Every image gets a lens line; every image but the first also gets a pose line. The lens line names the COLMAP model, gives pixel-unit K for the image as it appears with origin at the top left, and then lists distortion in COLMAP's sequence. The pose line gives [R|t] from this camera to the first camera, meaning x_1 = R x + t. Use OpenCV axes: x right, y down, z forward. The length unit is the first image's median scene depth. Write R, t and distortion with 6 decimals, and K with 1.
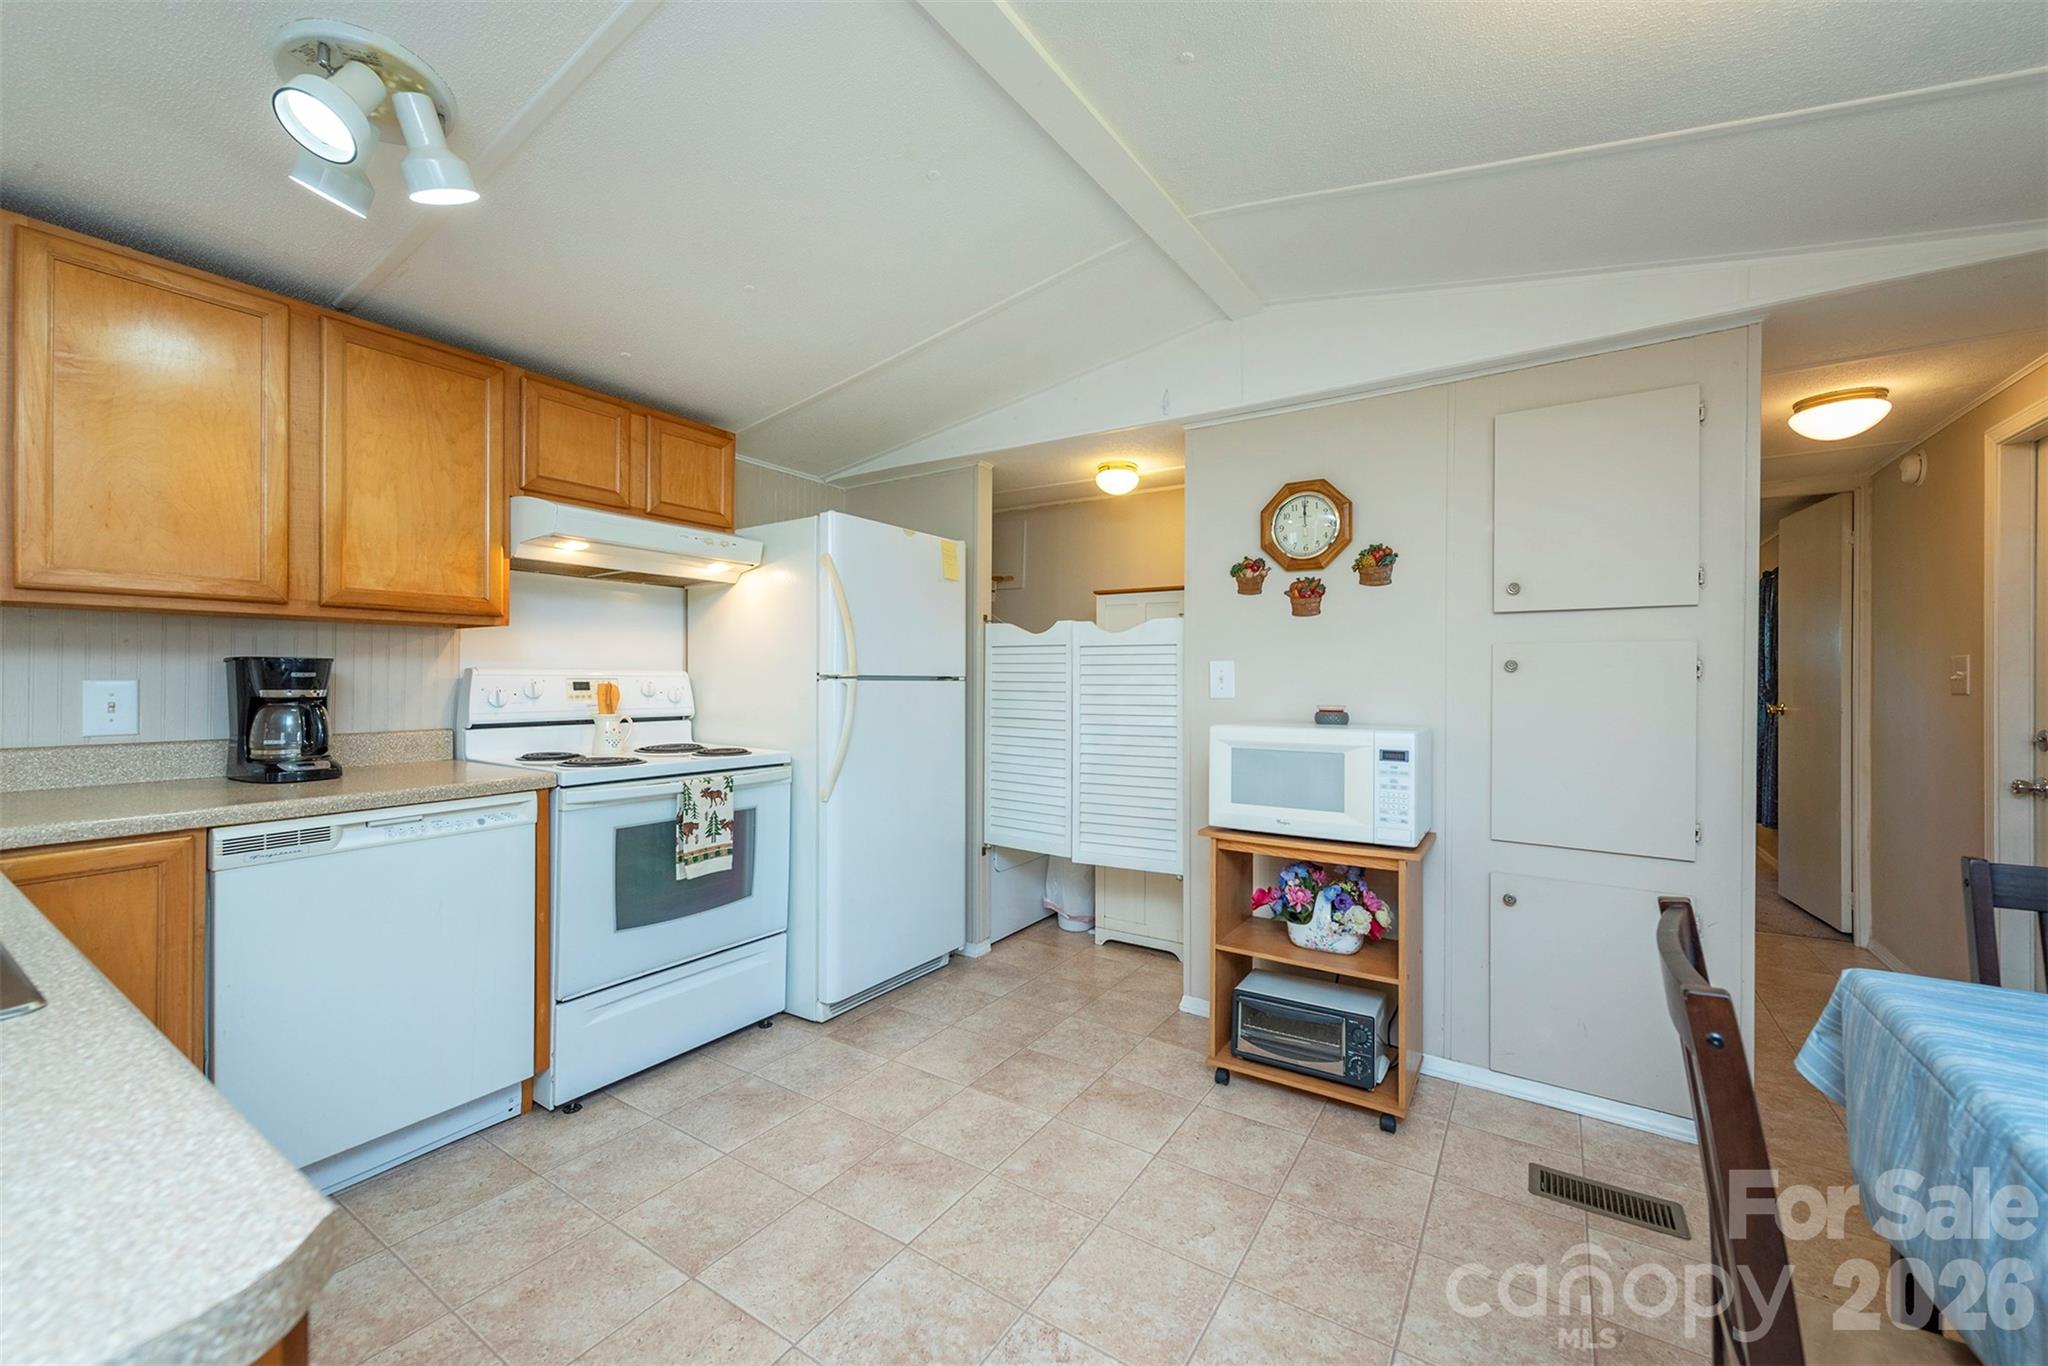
lens RADIAL K [[804.4, 0, 1023.1], [0, 804.4, 677.0], [0, 0, 1]] dist [0.007971, -0.000416]
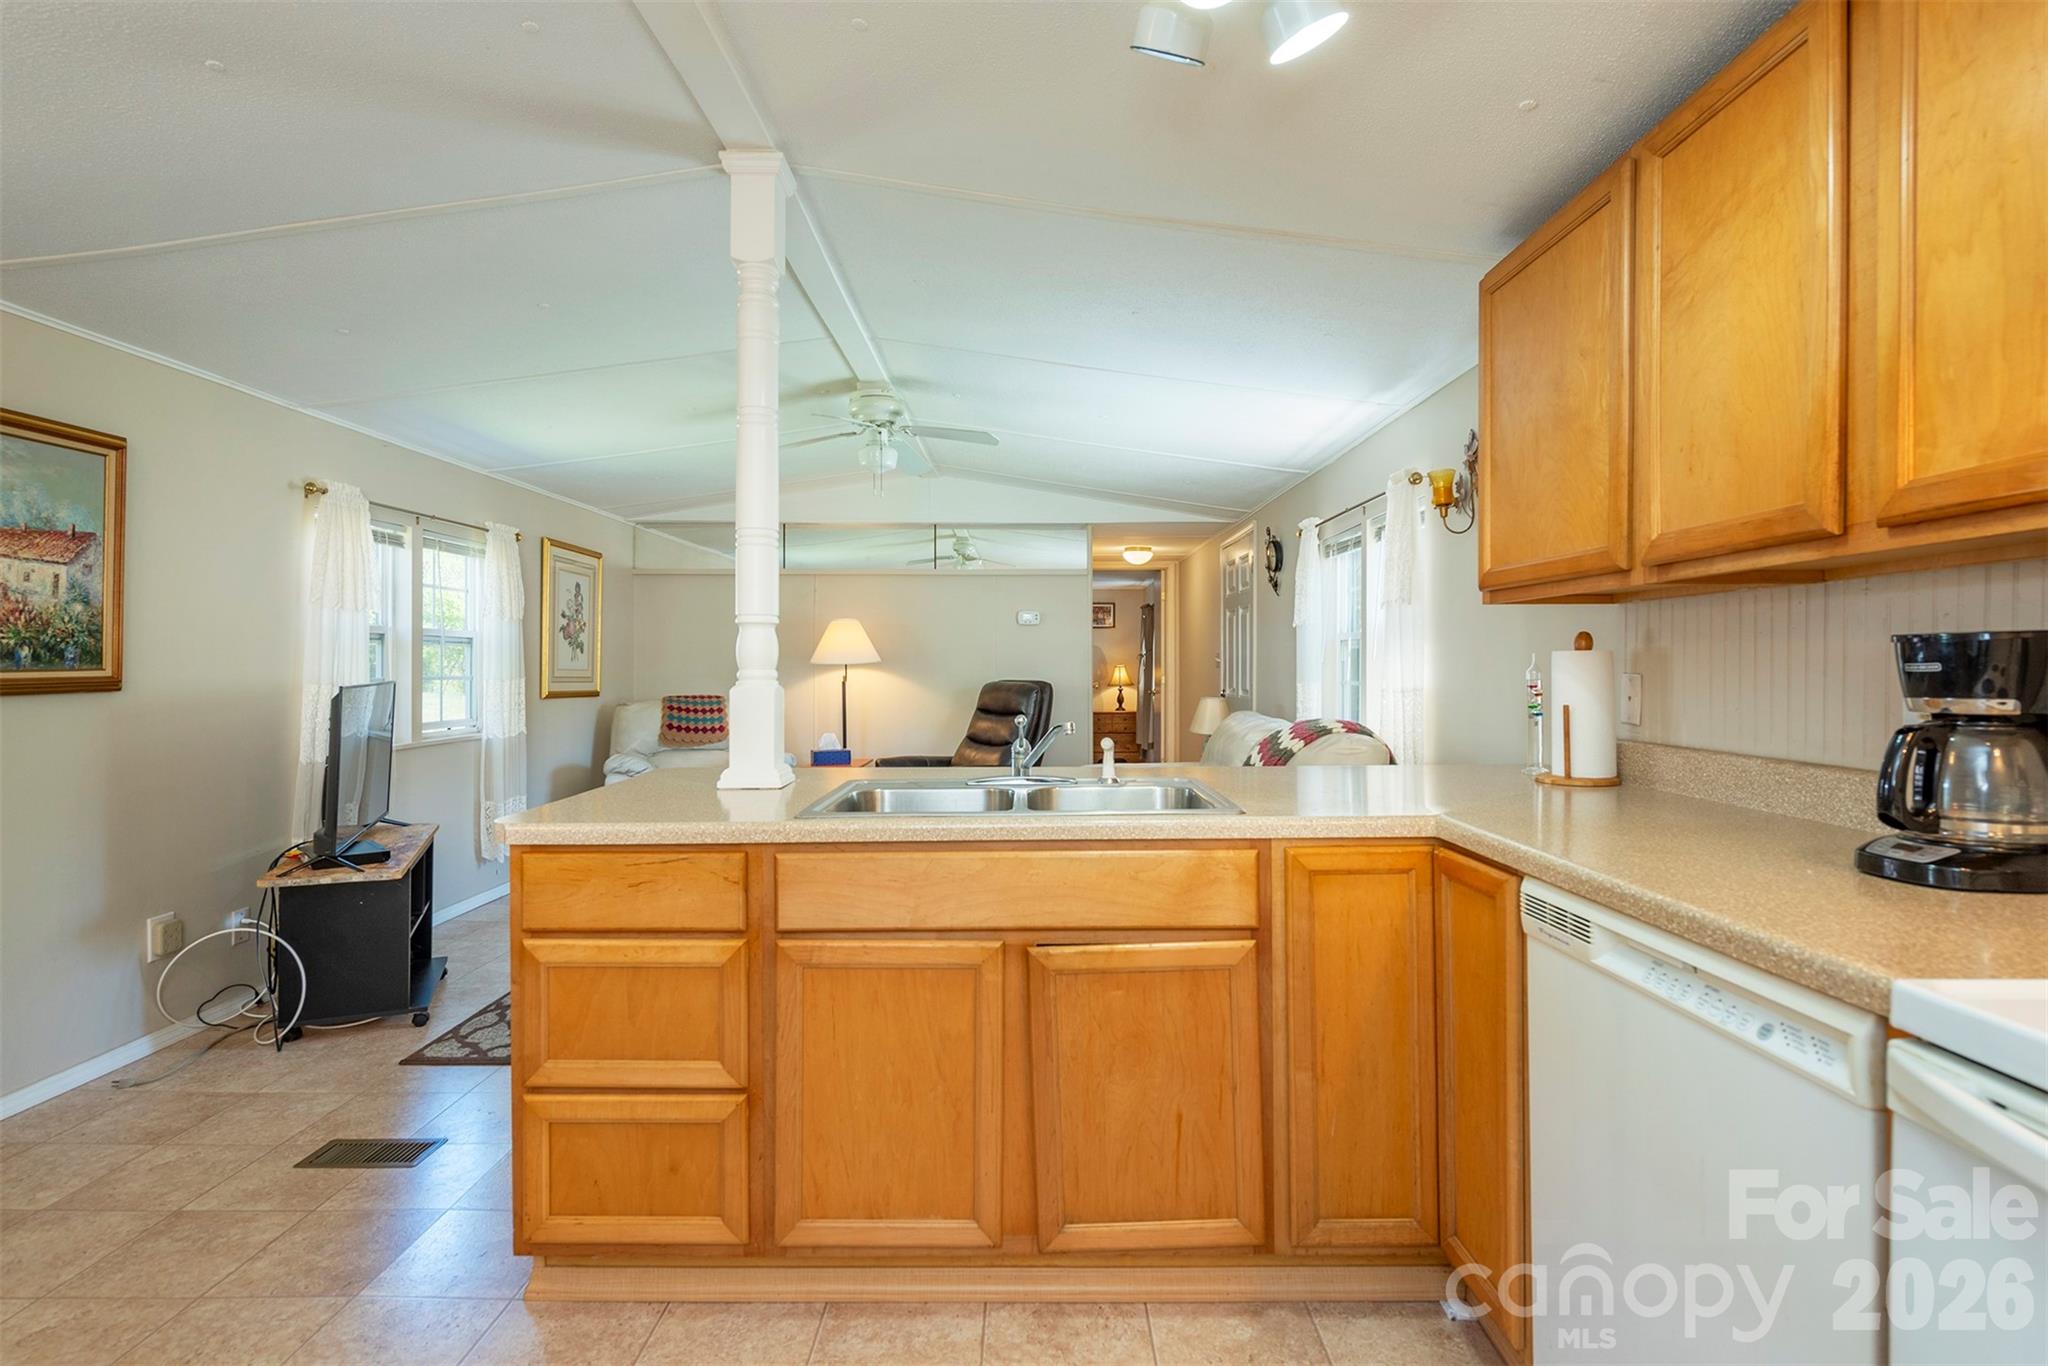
lens RADIAL K [[987.6, 0, 1019.0], [0, 987.6, 675.6], [0, 0, 1]] dist [0.017460, -0.000653]
pose [[-0.841479, -0.003040, -0.540281, -0.076206], [-0.007300, 0.999957, 0.005744, 0.002067], [0.540240, 0.008778, -0.841465, 1.008139]]
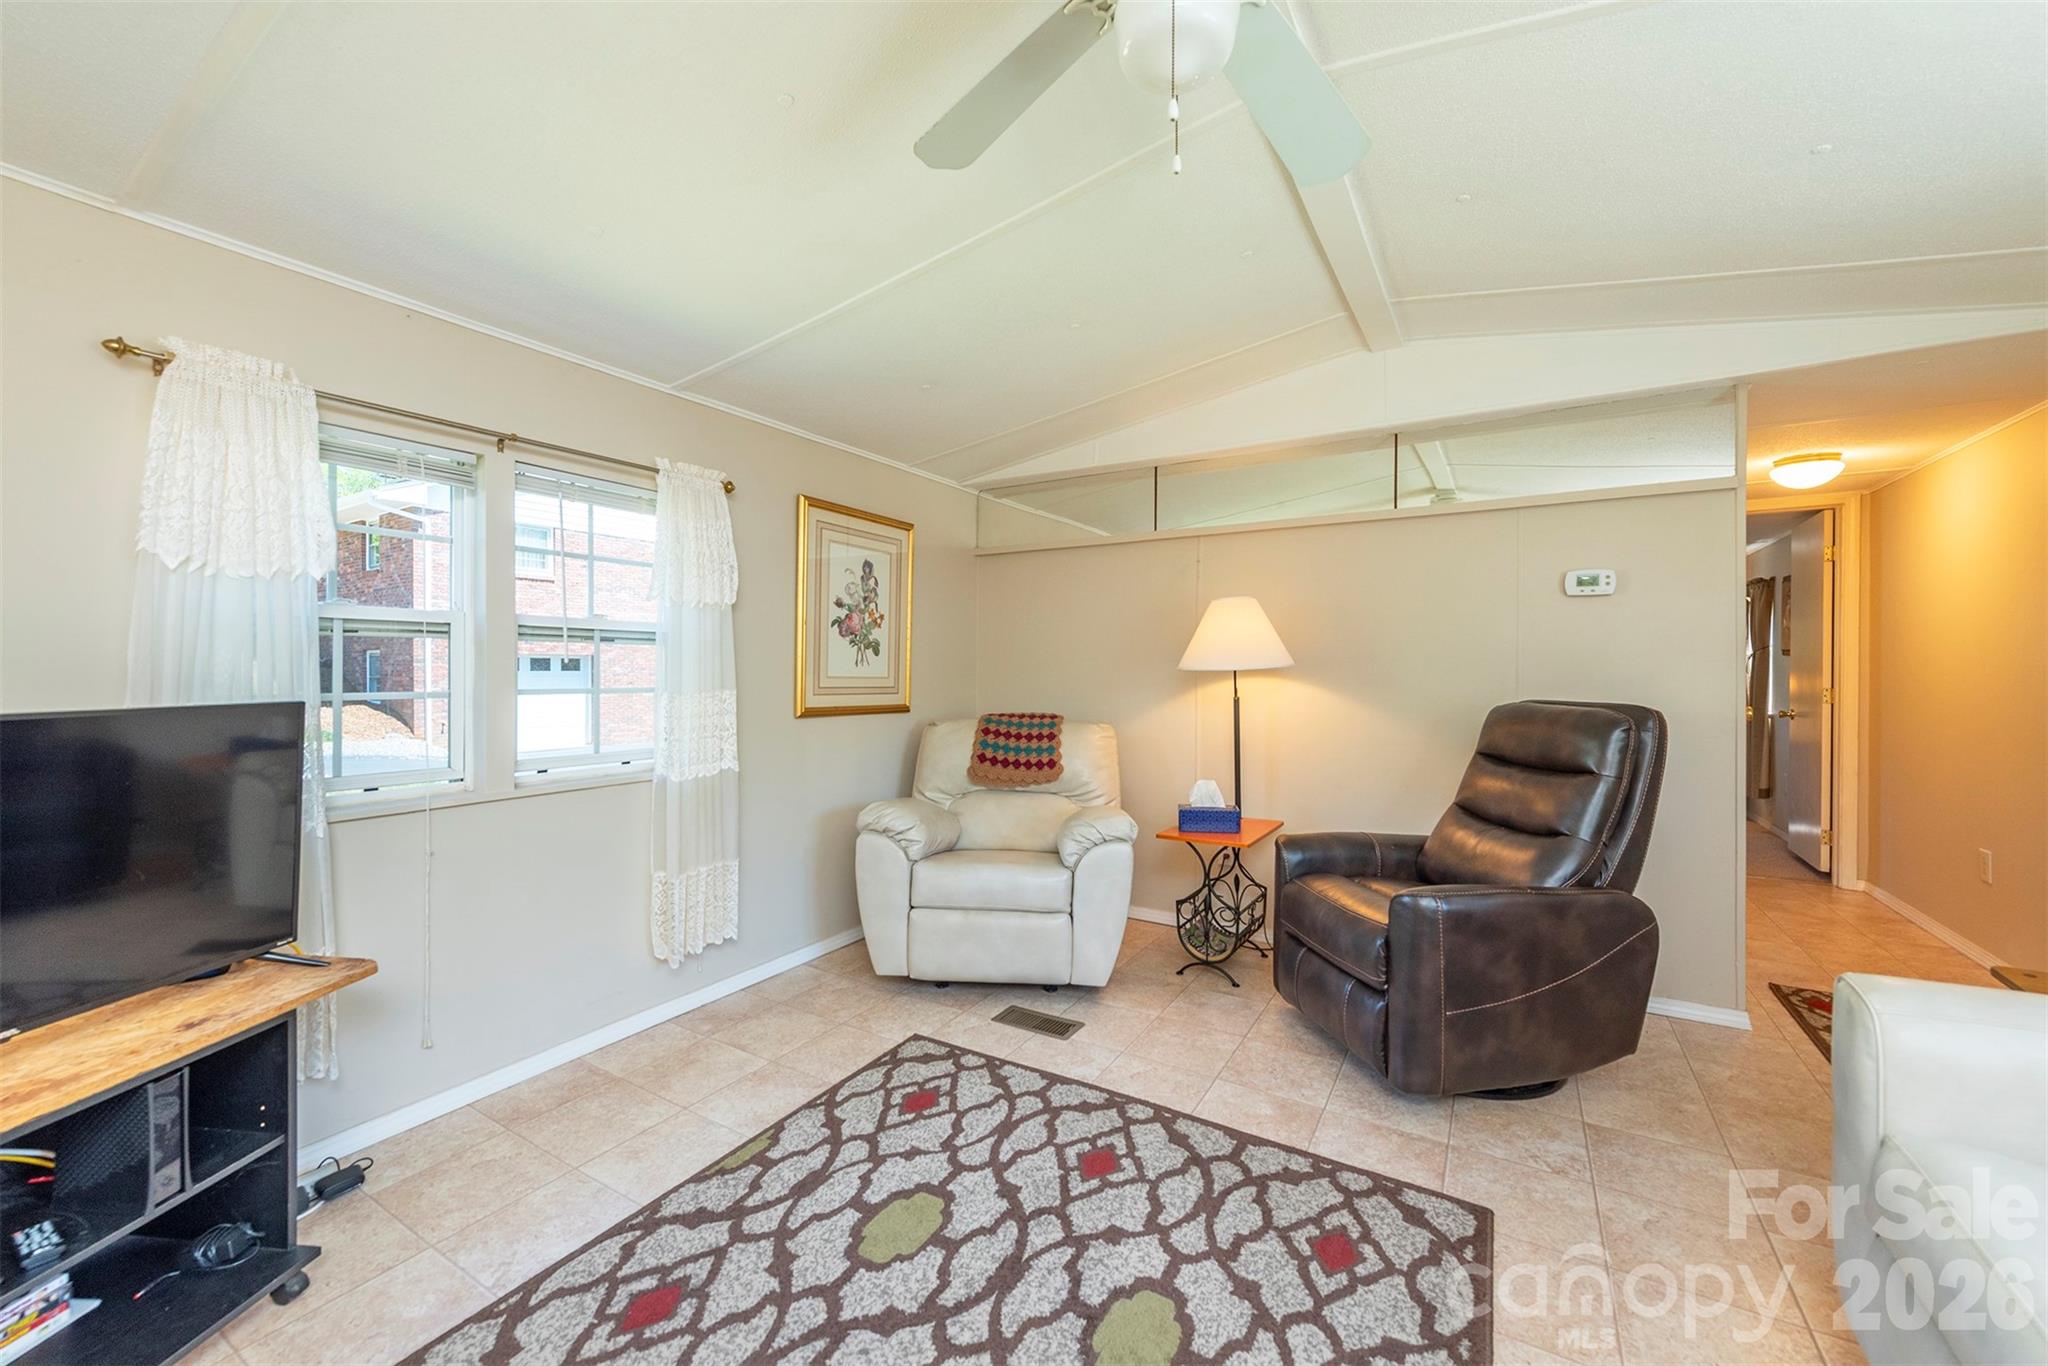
lens RADIAL K [[804.4, 0, 1023.1], [0, 804.4, 677.0], [0, 0, 1]] dist [0.007971, -0.000416]
pose [[-0.998999, -0.008362, -0.043939, -0.694498], [-0.008740, 0.999926, 0.008416, -0.006237], [0.043865, 0.008791, -0.998999, -0.128999]]
